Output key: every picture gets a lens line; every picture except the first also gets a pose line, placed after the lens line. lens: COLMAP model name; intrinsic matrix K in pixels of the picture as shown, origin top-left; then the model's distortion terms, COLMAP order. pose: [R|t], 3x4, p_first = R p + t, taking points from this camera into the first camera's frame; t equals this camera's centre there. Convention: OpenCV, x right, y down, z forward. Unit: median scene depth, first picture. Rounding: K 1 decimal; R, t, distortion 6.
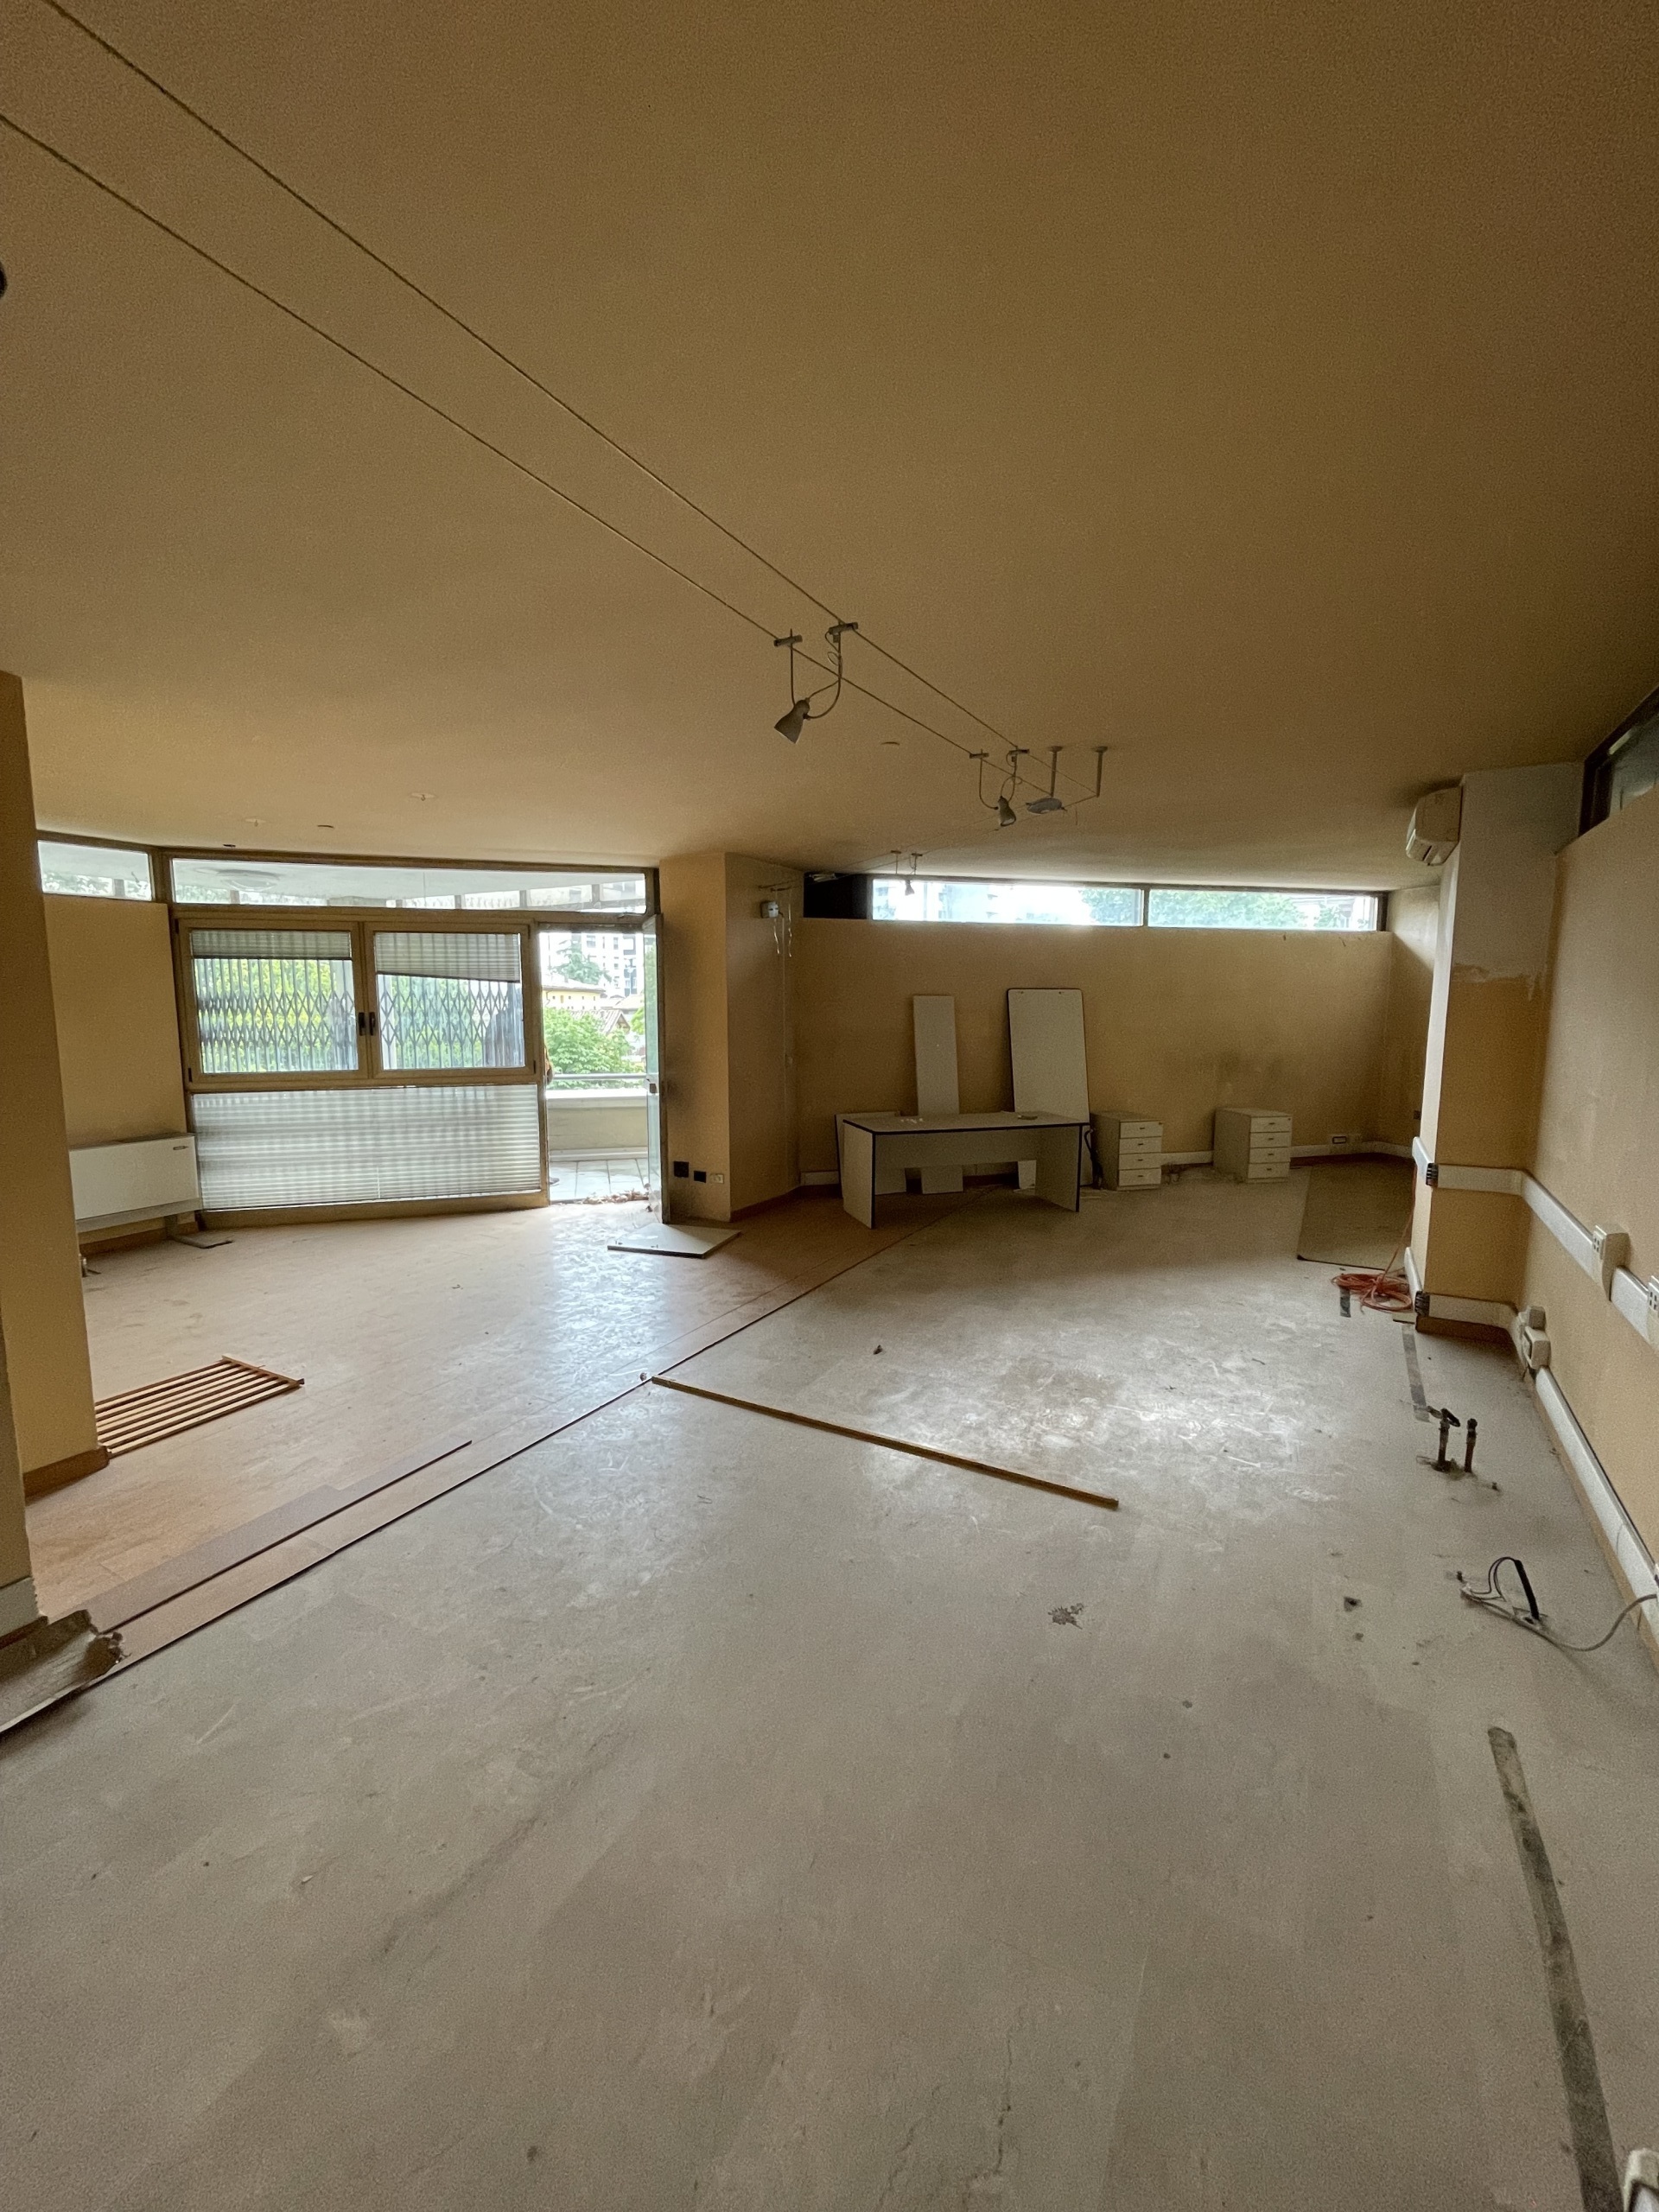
lens RADIAL K [[915.8, 0, 829.5], [0, 915.8, 1106.0], [0, 0, 1]] dist [-0.001062, -0.000087]
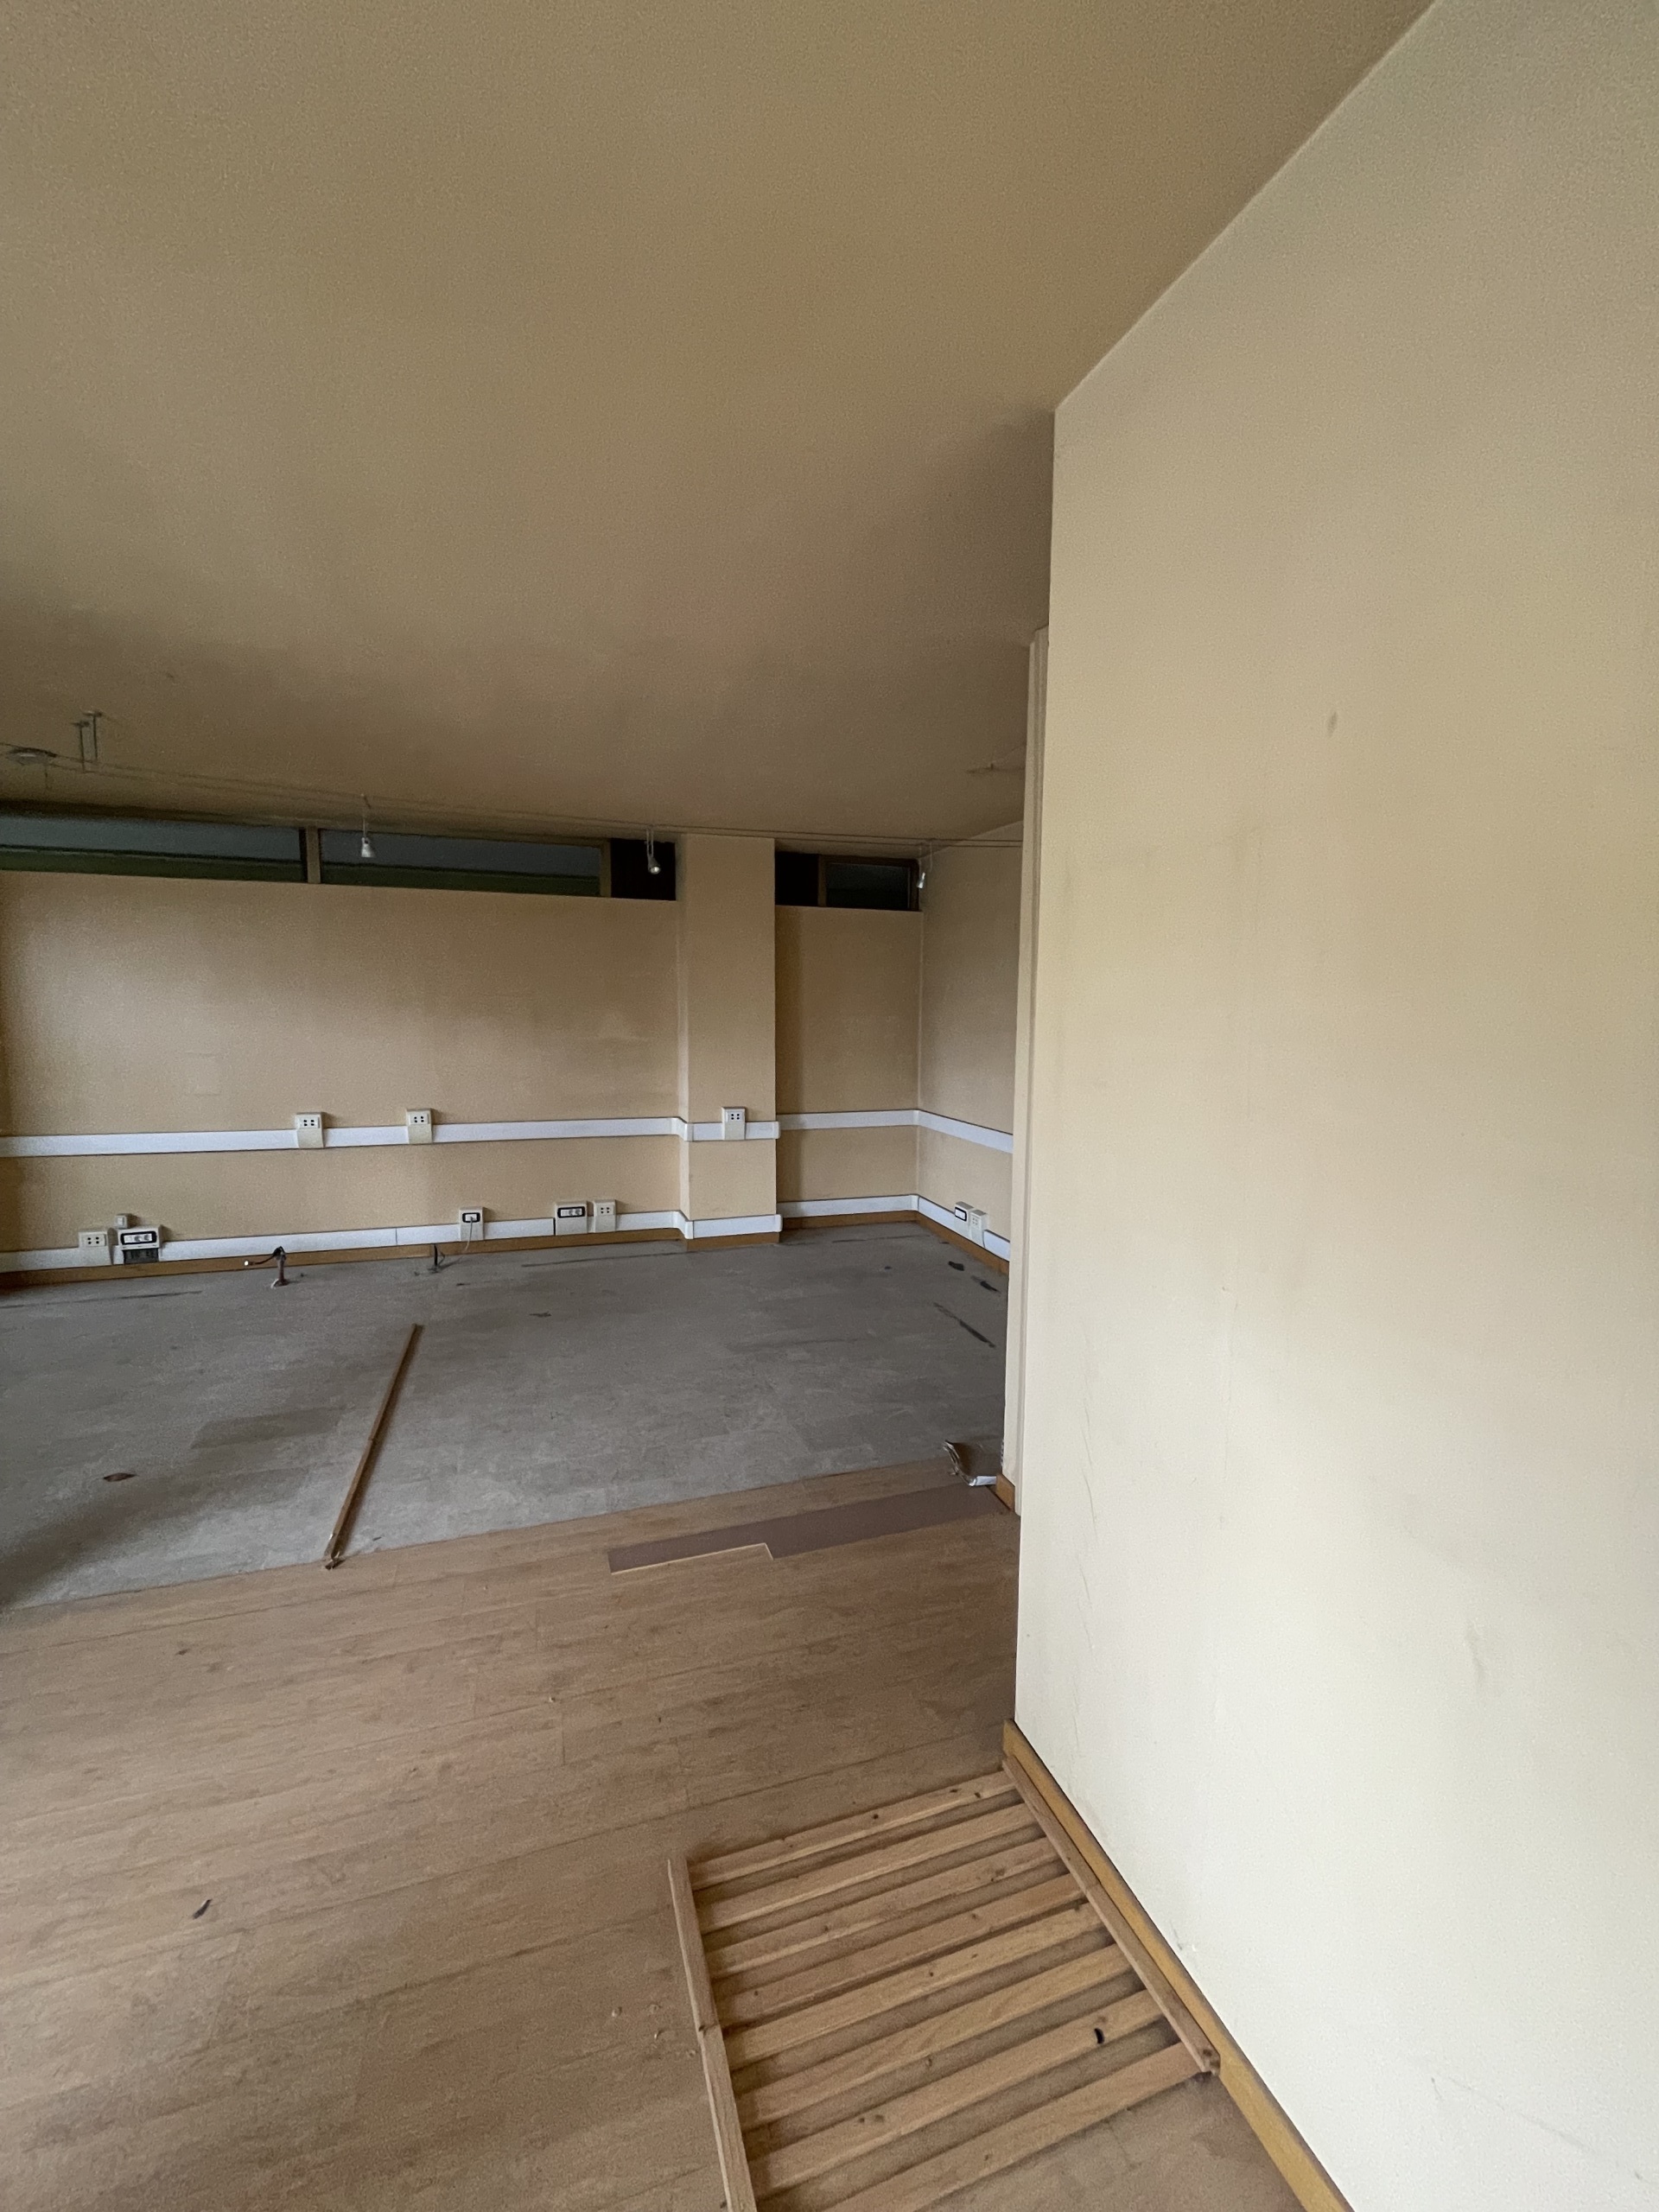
lens RADIAL K [[887.8, 0, 829.5], [0, 887.8, 1106.0], [0, 0, 1]] dist [-0.001872, -0.000174]
pose [[-0.746804, -0.079506, 0.660274, -0.733185], [0.077827, 0.975558, 0.205498, -0.110860], [-0.660474, 0.204854, -0.722363, 0.978165]]
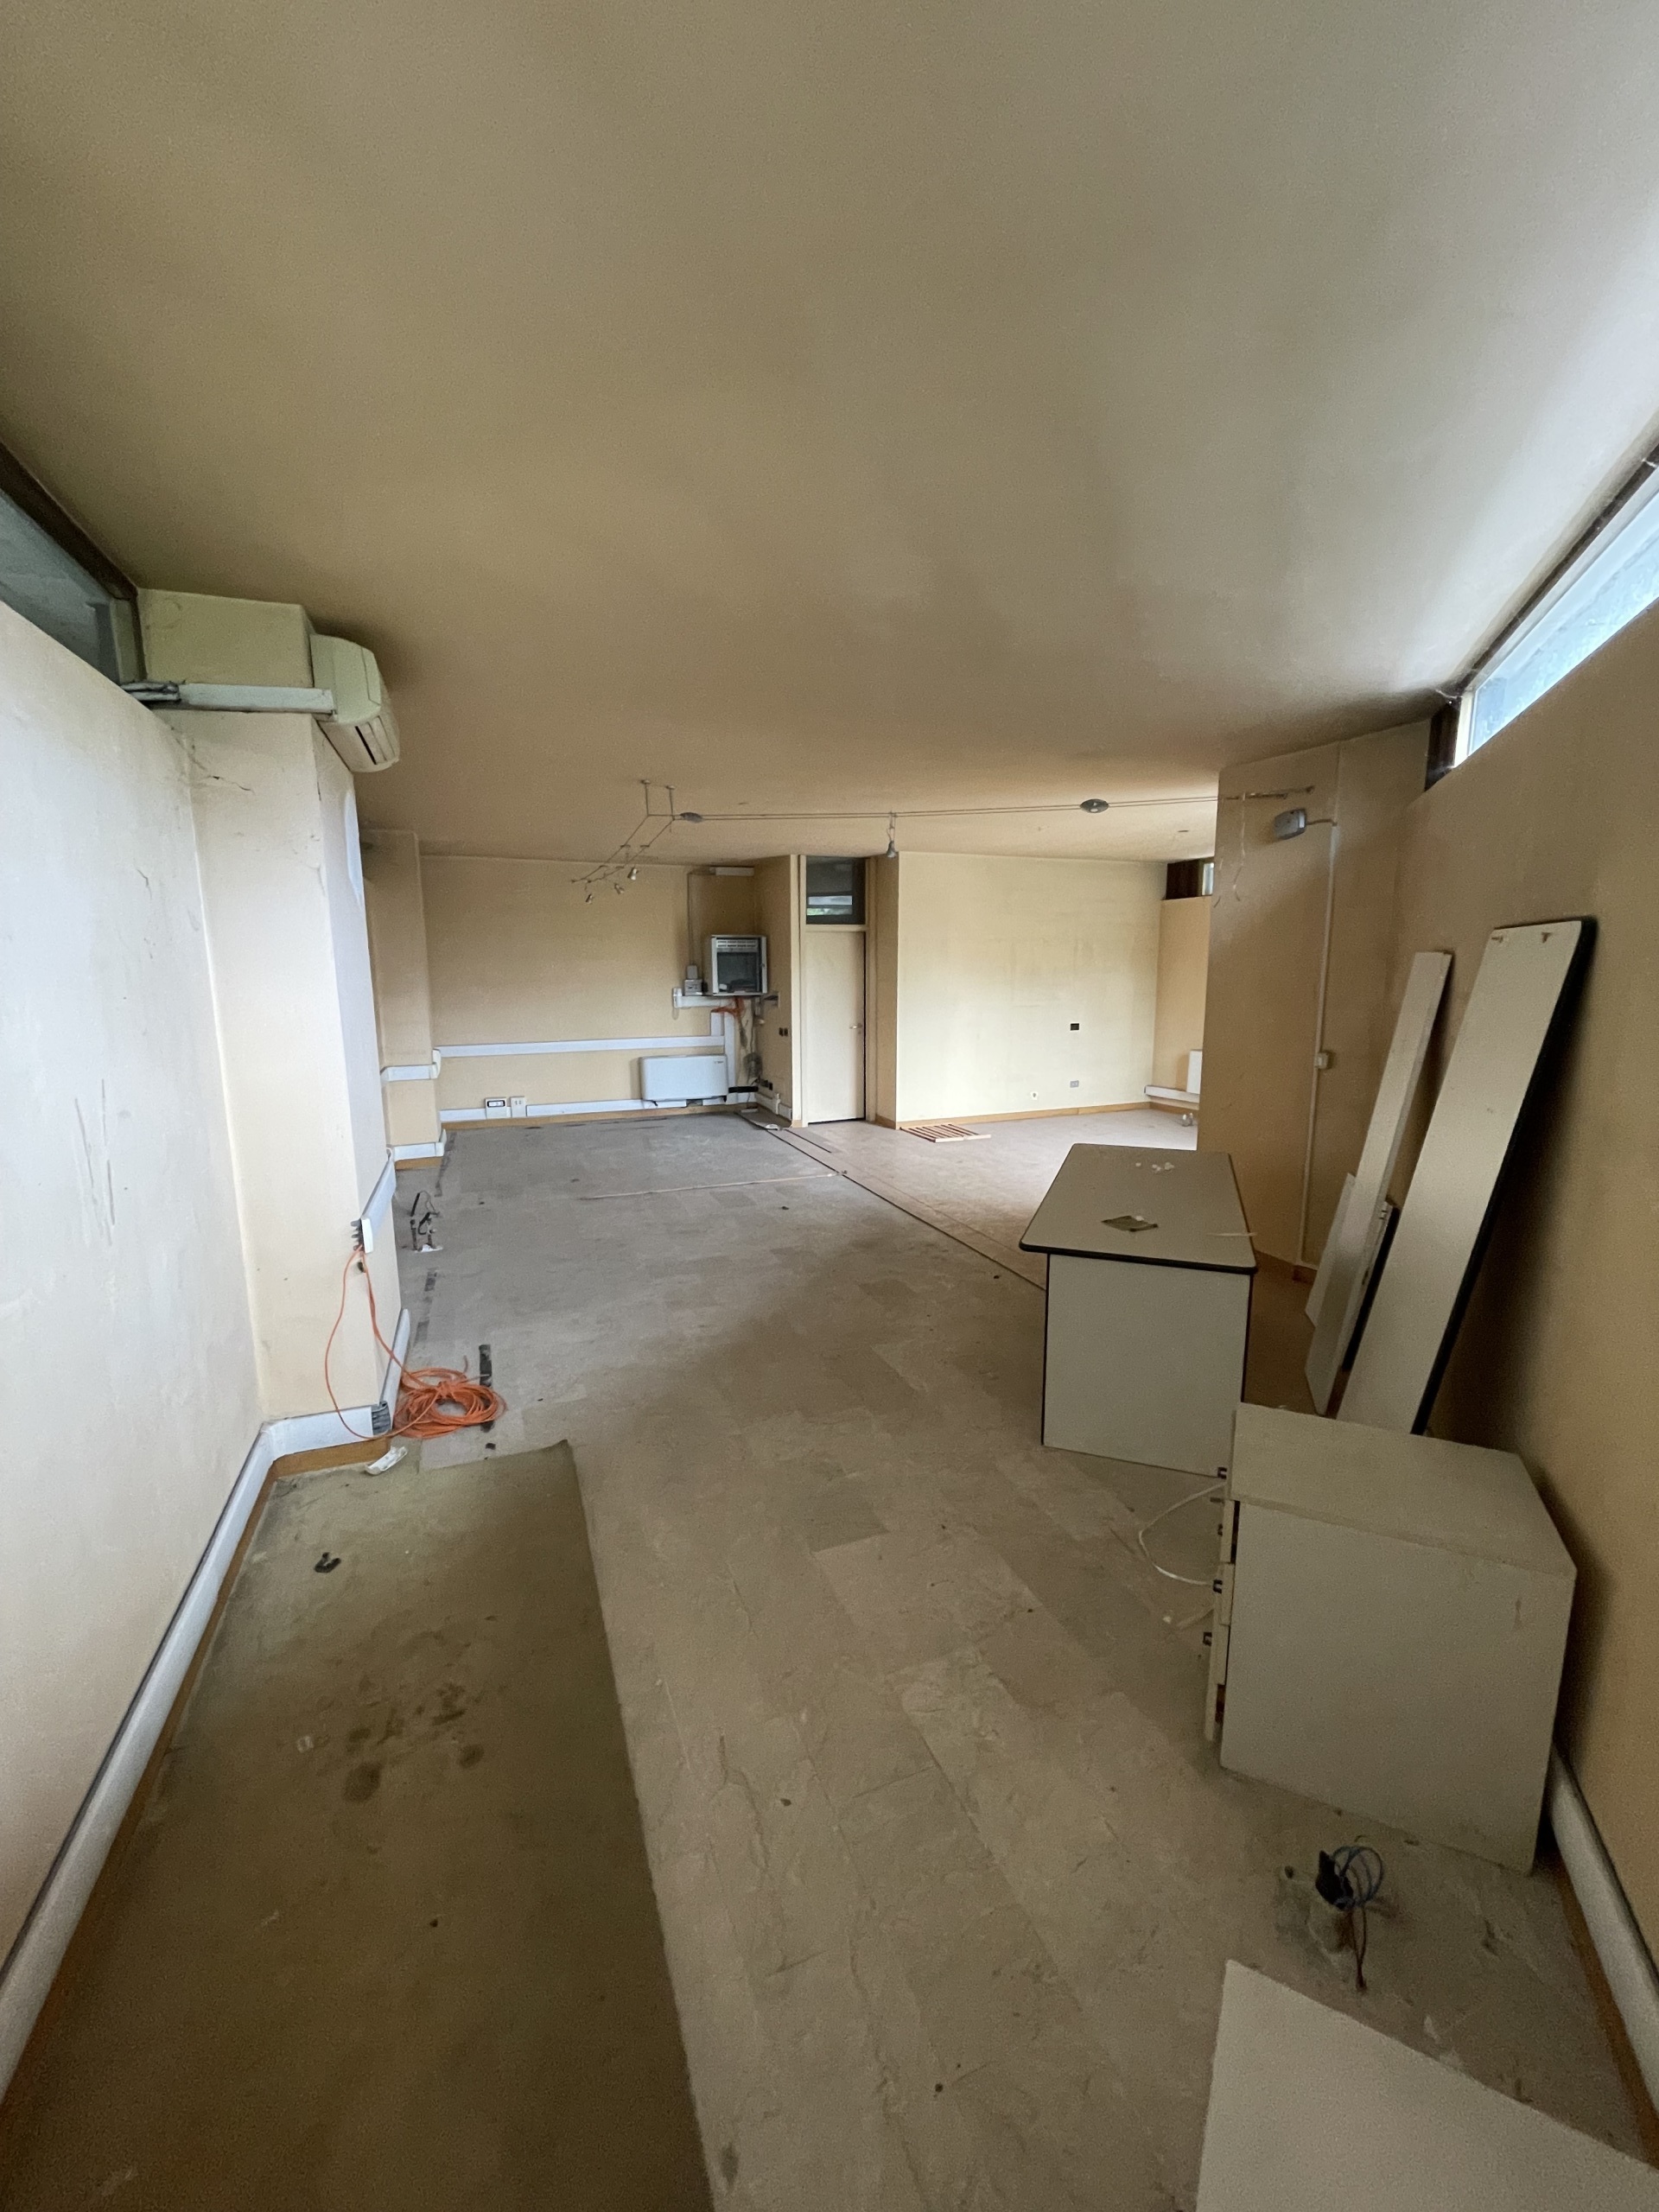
lens RADIAL K [[887.8, 0, 829.5], [0, 887.8, 1106.0], [0, 0, 1]] dist [-0.001872, -0.000174]
pose [[-0.633530, 0.131854, -0.762400, 0.955478], [-0.089229, 0.966347, 0.241272, -0.210014], [0.768556, 0.220882, -0.600444, 1.684358]]
